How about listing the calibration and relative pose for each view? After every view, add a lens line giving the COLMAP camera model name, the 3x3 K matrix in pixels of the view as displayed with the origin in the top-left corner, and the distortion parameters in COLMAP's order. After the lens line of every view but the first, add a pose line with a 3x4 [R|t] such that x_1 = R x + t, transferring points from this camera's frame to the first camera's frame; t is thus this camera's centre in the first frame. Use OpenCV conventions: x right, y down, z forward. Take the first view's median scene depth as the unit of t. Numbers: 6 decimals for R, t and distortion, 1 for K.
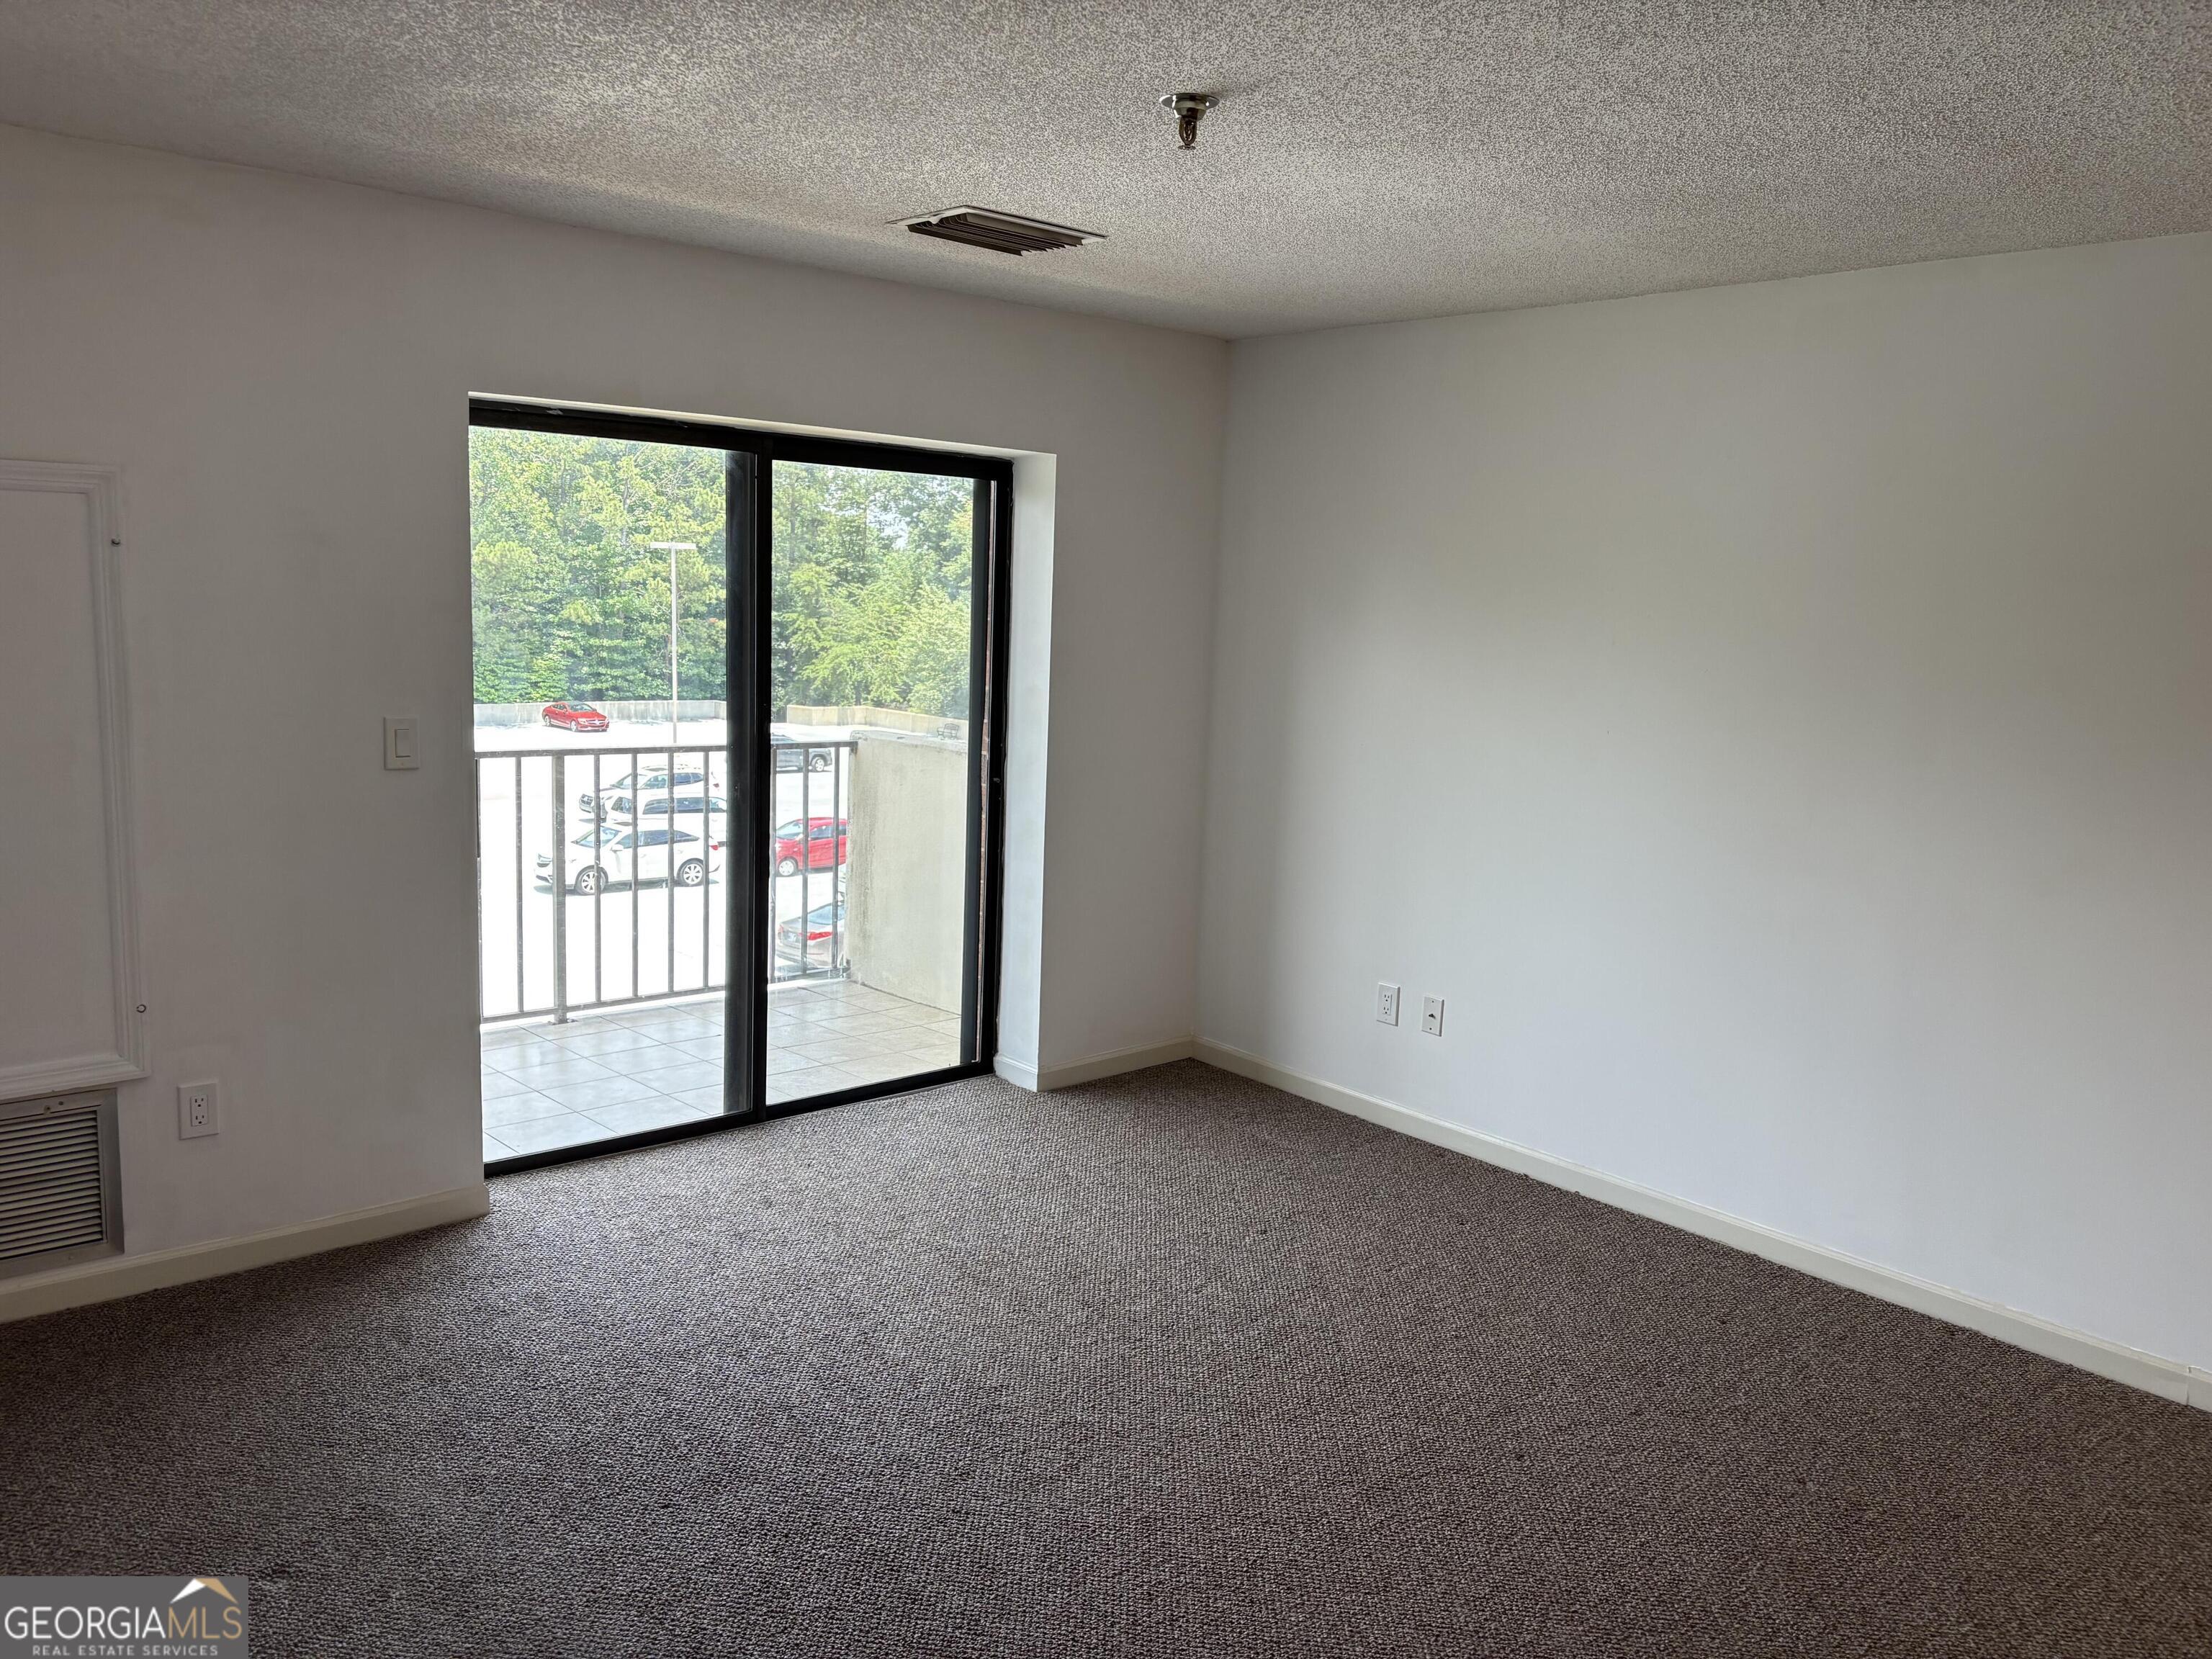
lens RADIAL K [[1695.3, 0, 1100.5], [0, 1695.3, 823.1], [0, 0, 1]] dist [0.091997, -0.120881]
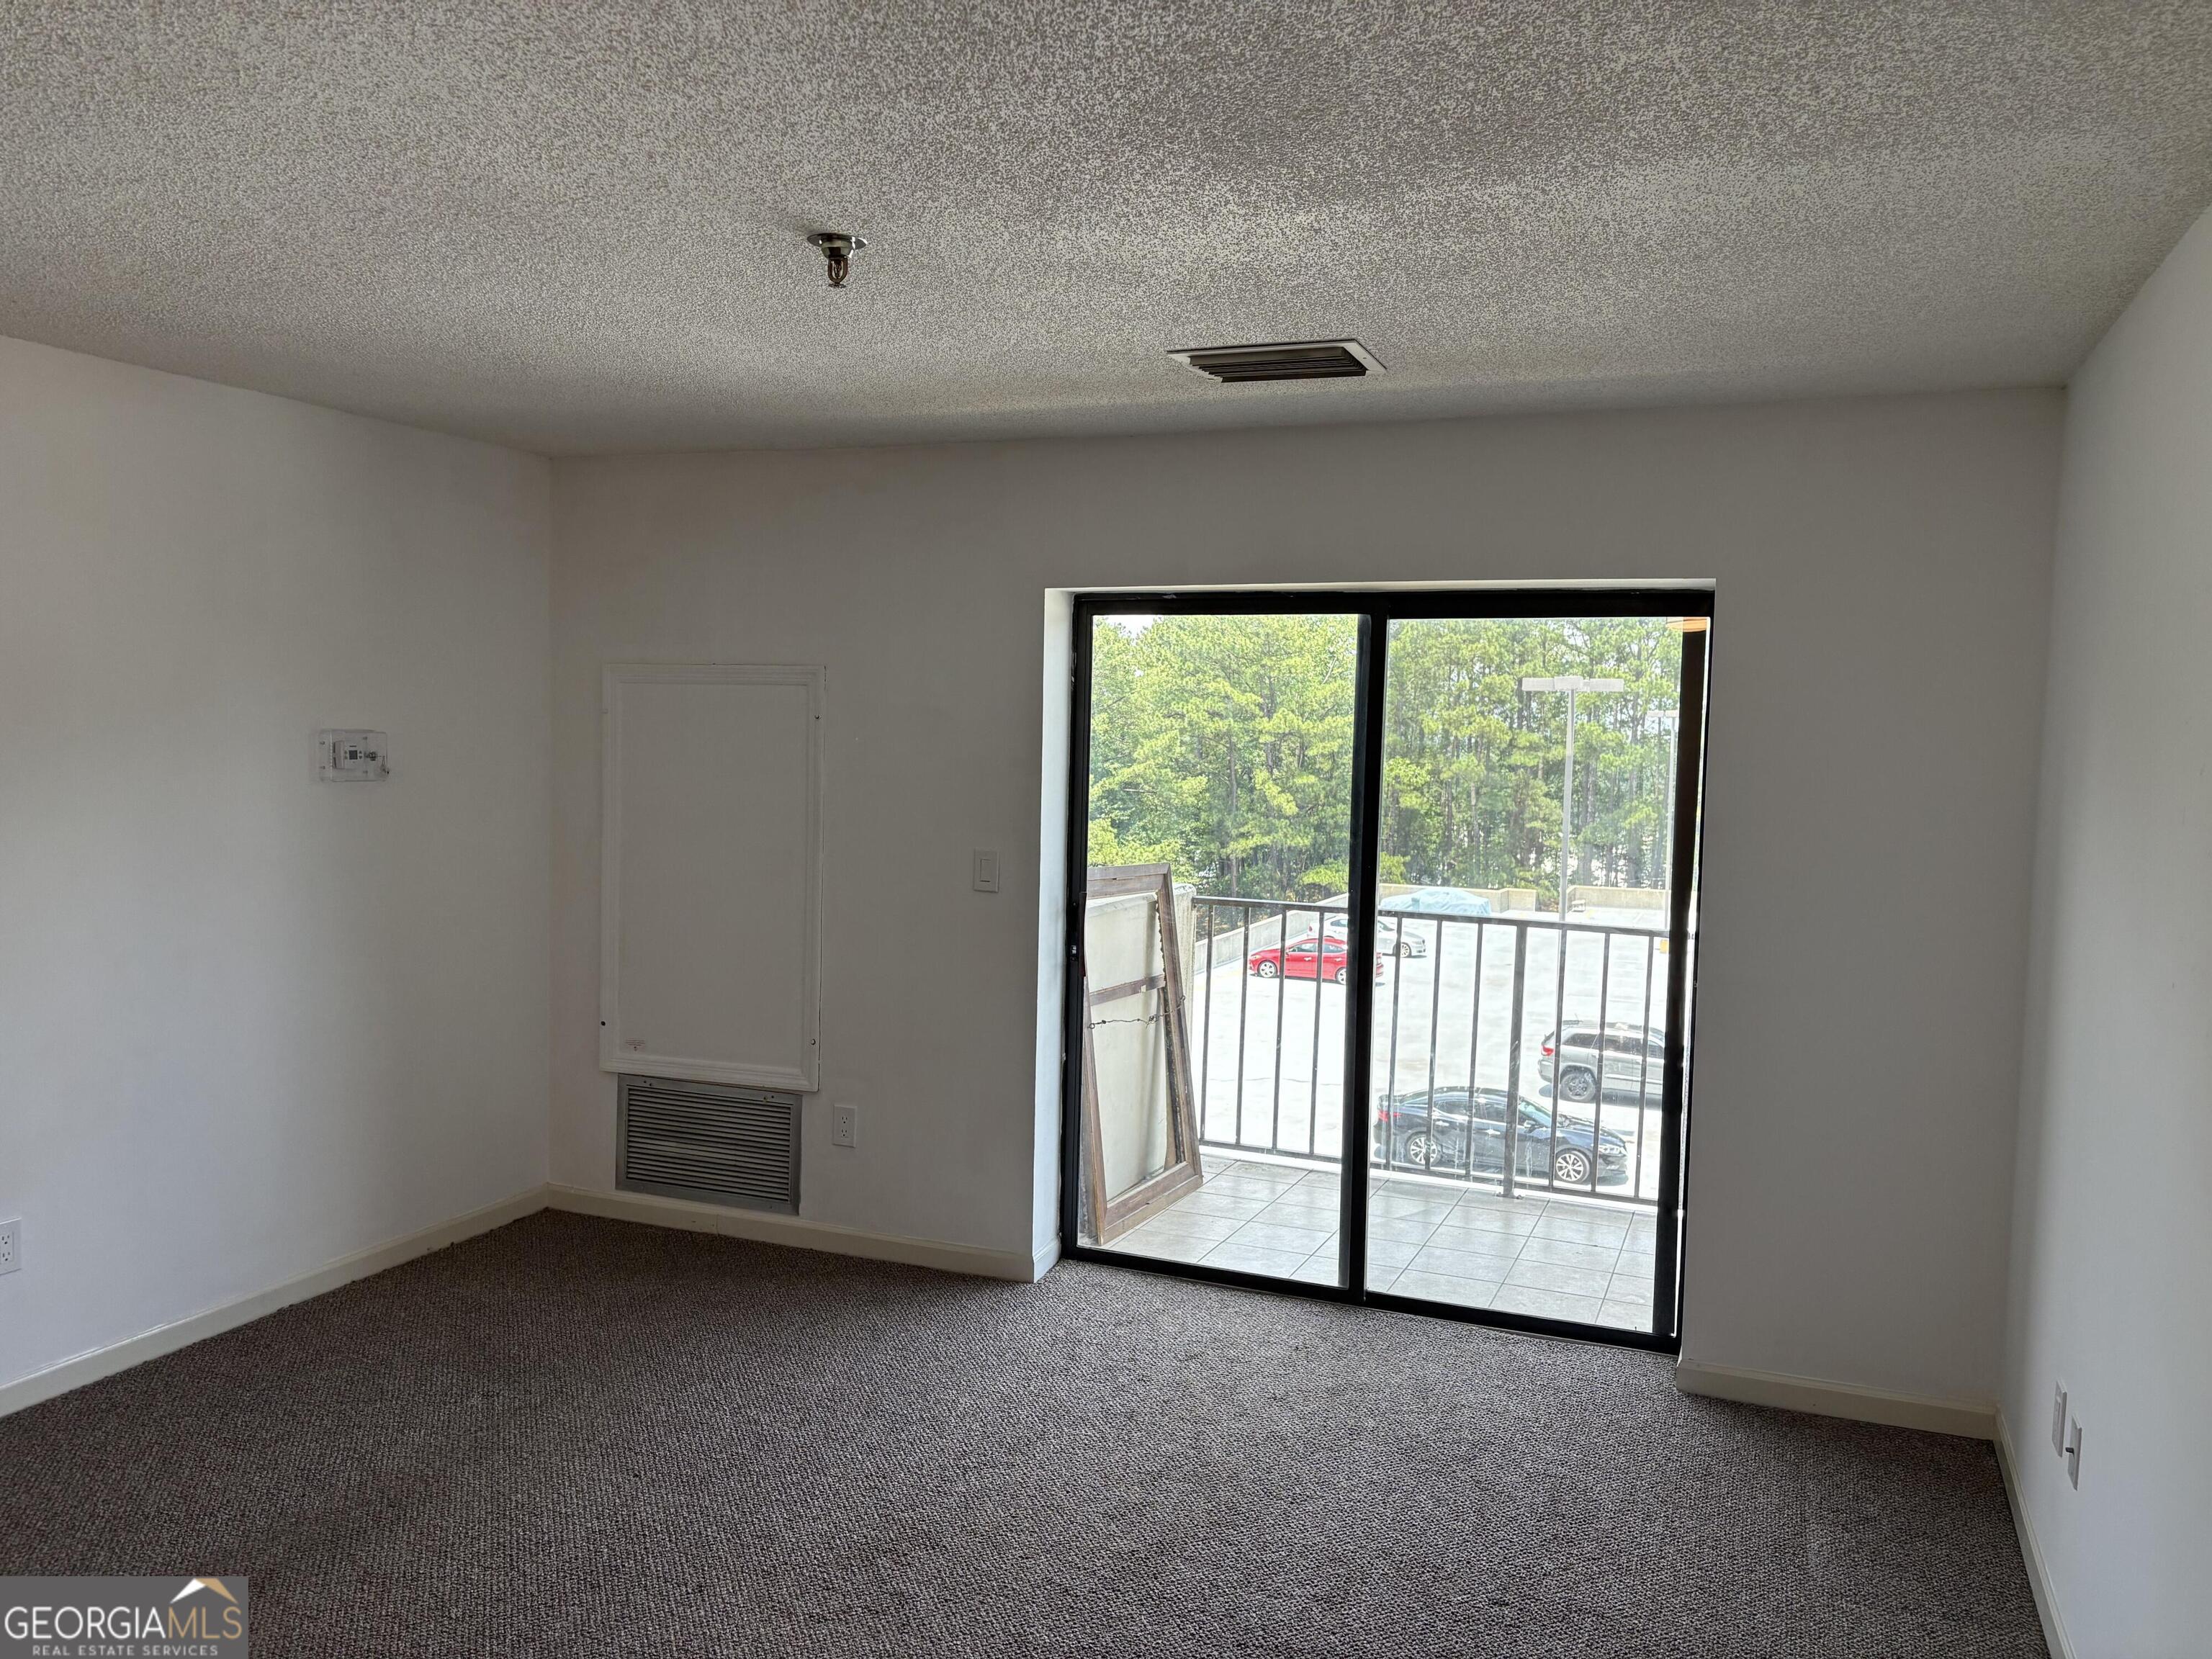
lens RADIAL K [[1695.3, 0, 1100.5], [0, 1695.3, 823.1], [0, 0, 1]] dist [0.091997, -0.120881]
pose [[0.444827, 0.025935, -0.895241, 0.666851], [-0.133151, 0.990387, -0.037469, -0.041351], [0.885663, 0.135870, 0.444004, 0.473423]]
